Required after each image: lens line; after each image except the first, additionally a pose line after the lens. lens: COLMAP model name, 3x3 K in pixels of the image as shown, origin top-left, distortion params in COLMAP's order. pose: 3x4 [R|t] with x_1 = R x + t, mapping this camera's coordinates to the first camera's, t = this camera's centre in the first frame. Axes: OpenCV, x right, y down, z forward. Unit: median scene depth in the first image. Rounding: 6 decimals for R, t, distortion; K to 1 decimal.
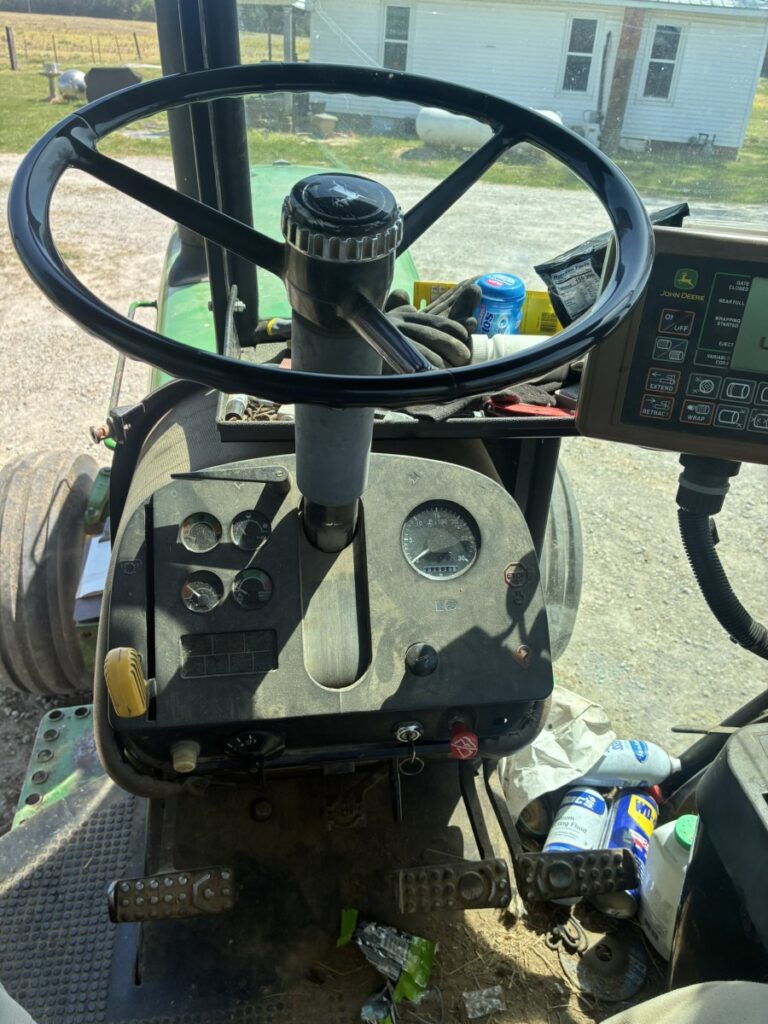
lens RADIAL K [[782.9, 0, 384.0], [0, 782.9, 512.0], [0, 0, 1]] dist [0.055958, -0.087245]
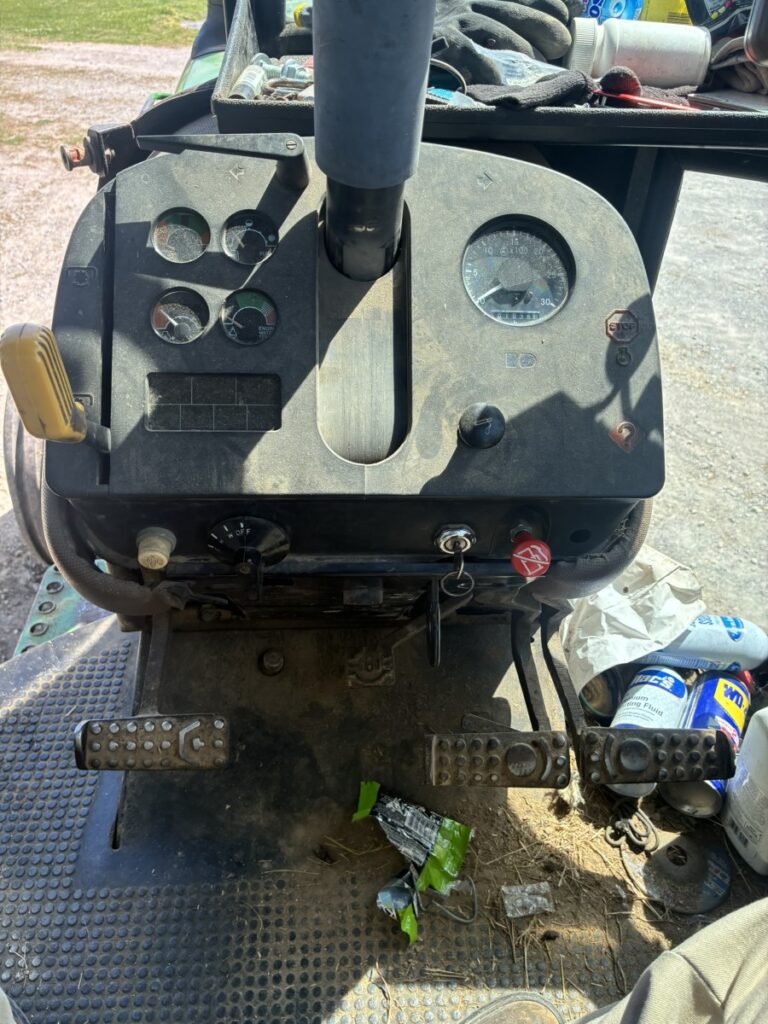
lens RADIAL K [[776.1, 0, 384.0], [0, 776.1, 515.1], [0, 0, 1]] dist [0.015592, -0.005557]
pose [[0.996992, 0.053050, -0.056497, 0.002678], [-0.047817, 0.994770, 0.090252, 0.152958], [0.060989, -0.087279, 0.994315, 0.214466]]
